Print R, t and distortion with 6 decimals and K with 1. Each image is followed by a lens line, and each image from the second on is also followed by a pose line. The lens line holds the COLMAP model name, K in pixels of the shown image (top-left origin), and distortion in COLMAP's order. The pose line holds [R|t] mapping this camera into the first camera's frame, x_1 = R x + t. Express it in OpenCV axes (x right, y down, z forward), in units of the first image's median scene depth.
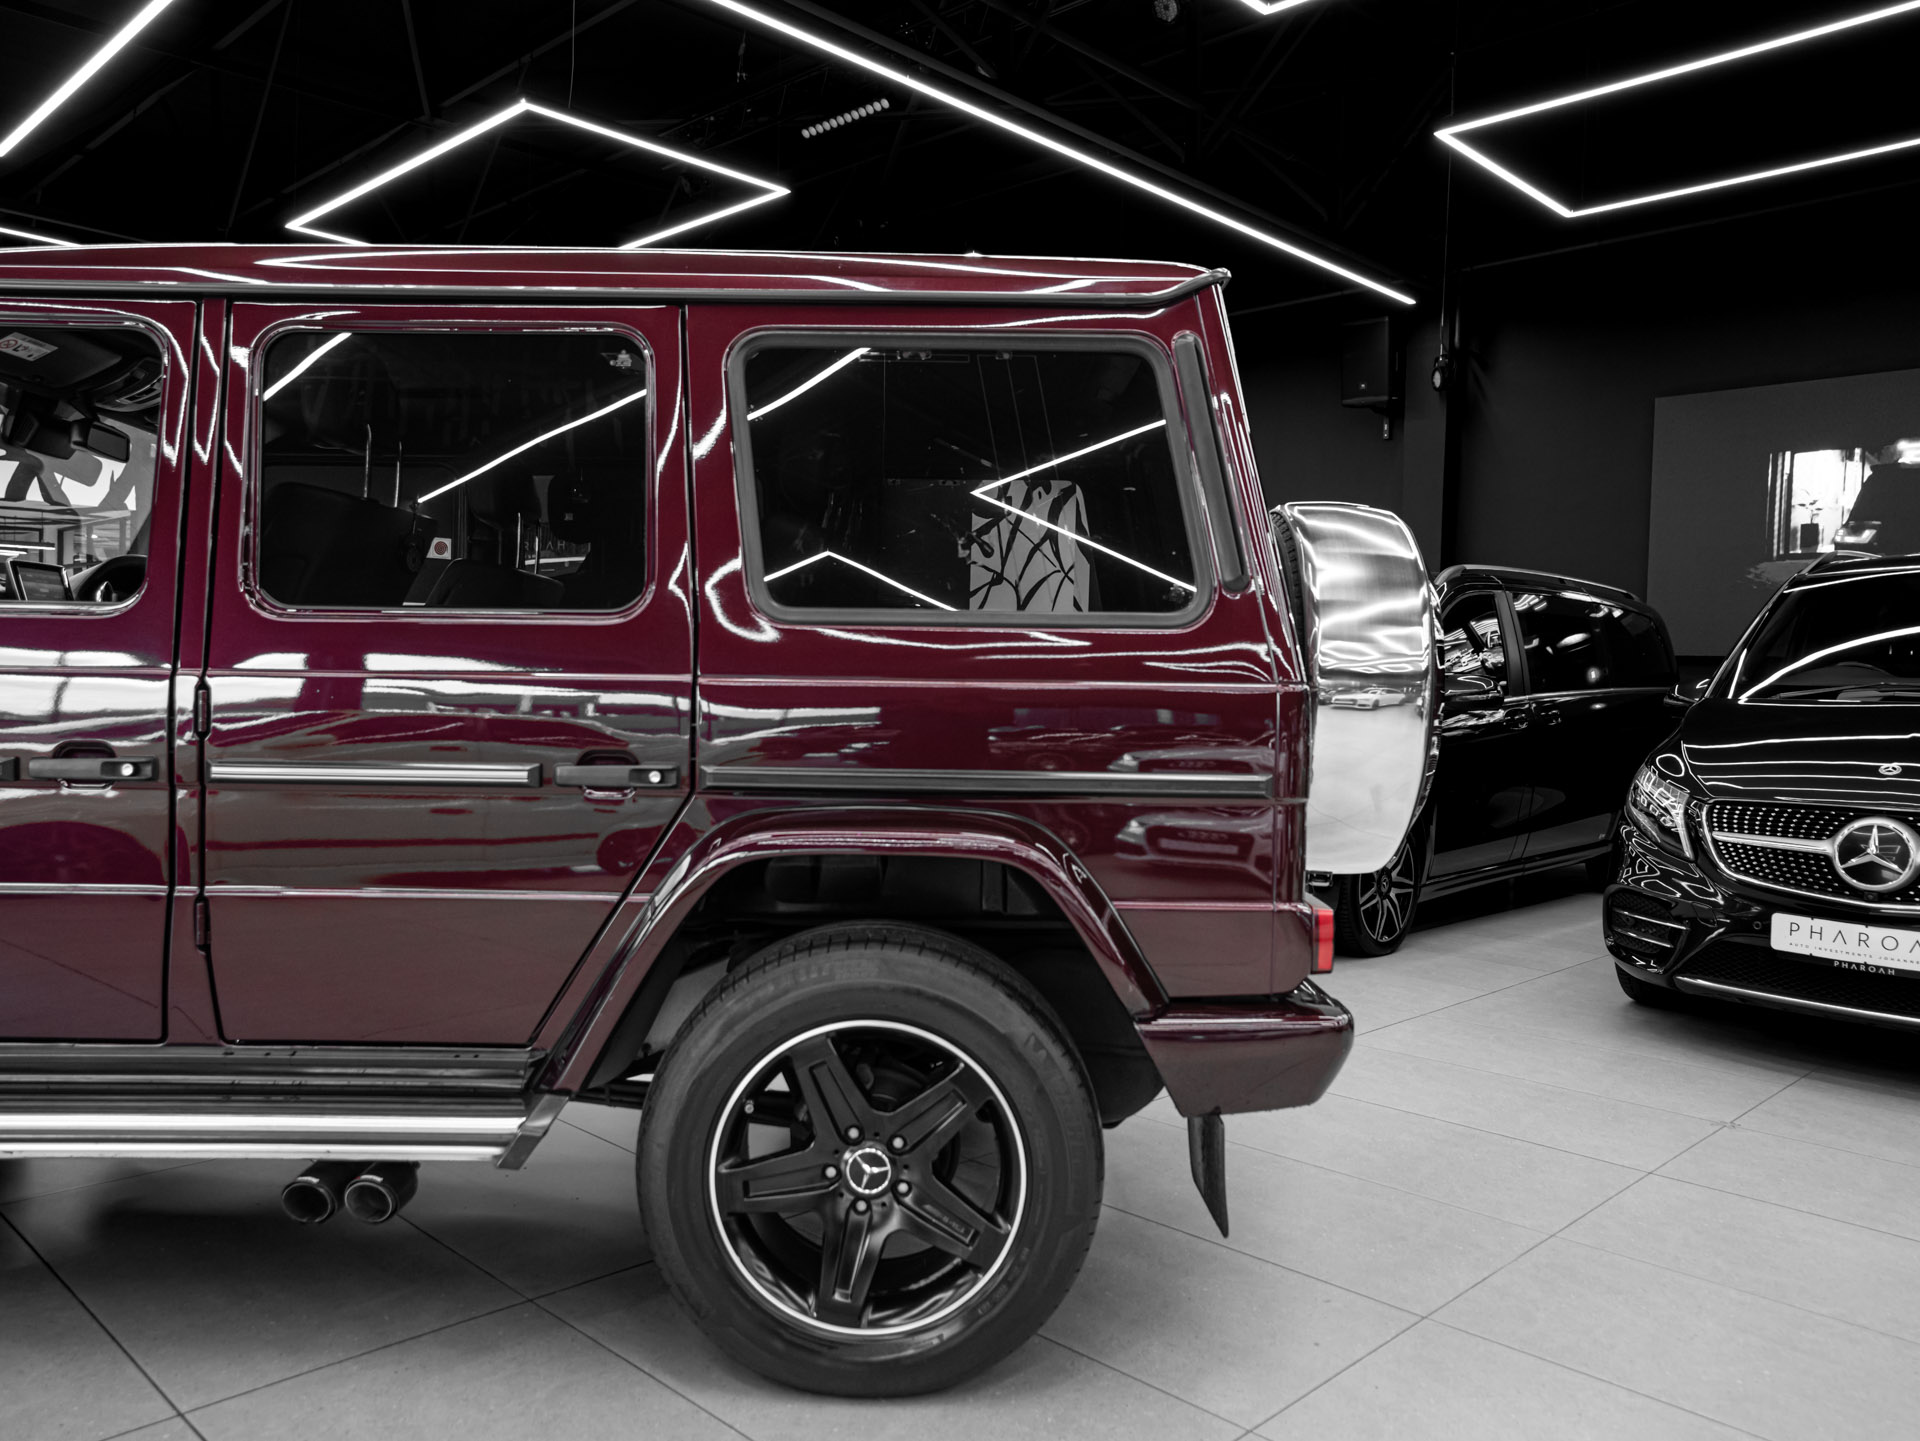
lens RADIAL K [[1457.6, 0, 968.2], [0, 1457.6, 710.2], [0, 0, 1]] dist [-0.025991, 0.060592]
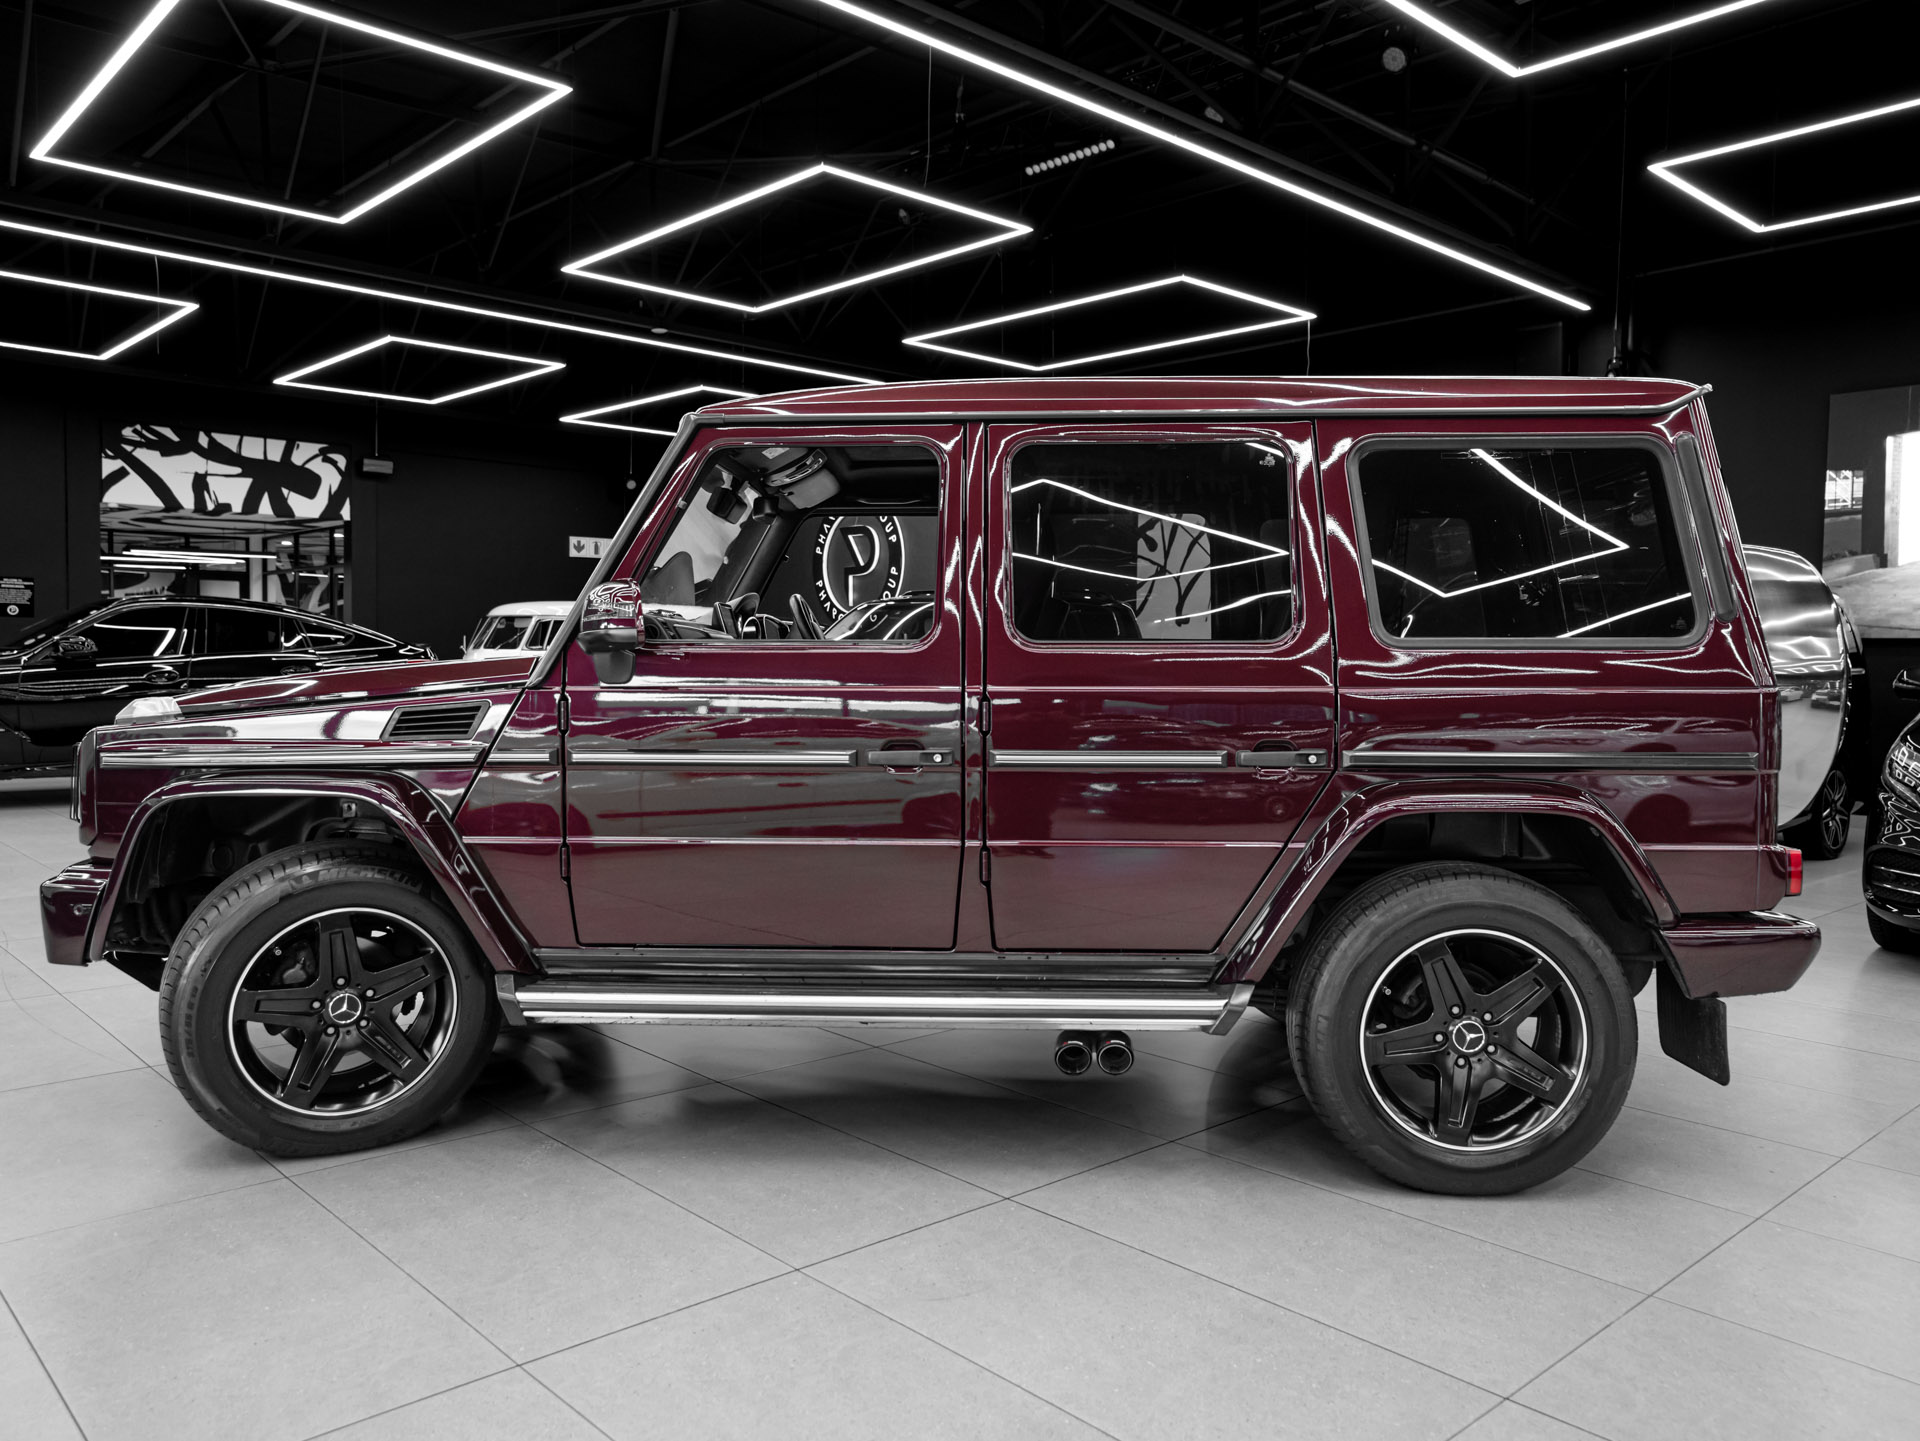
lens RADIAL K [[1457.6, 0, 964.5], [0, 1457.6, 717.3], [0, 0, 1]] dist [-0.025991, 0.060592]
pose [[0.998727, -0.012033, -0.048984, -0.397245], [0.012849, 0.999783, 0.016371, -0.018570], [0.048776, -0.016980, 0.998665, -0.351847]]
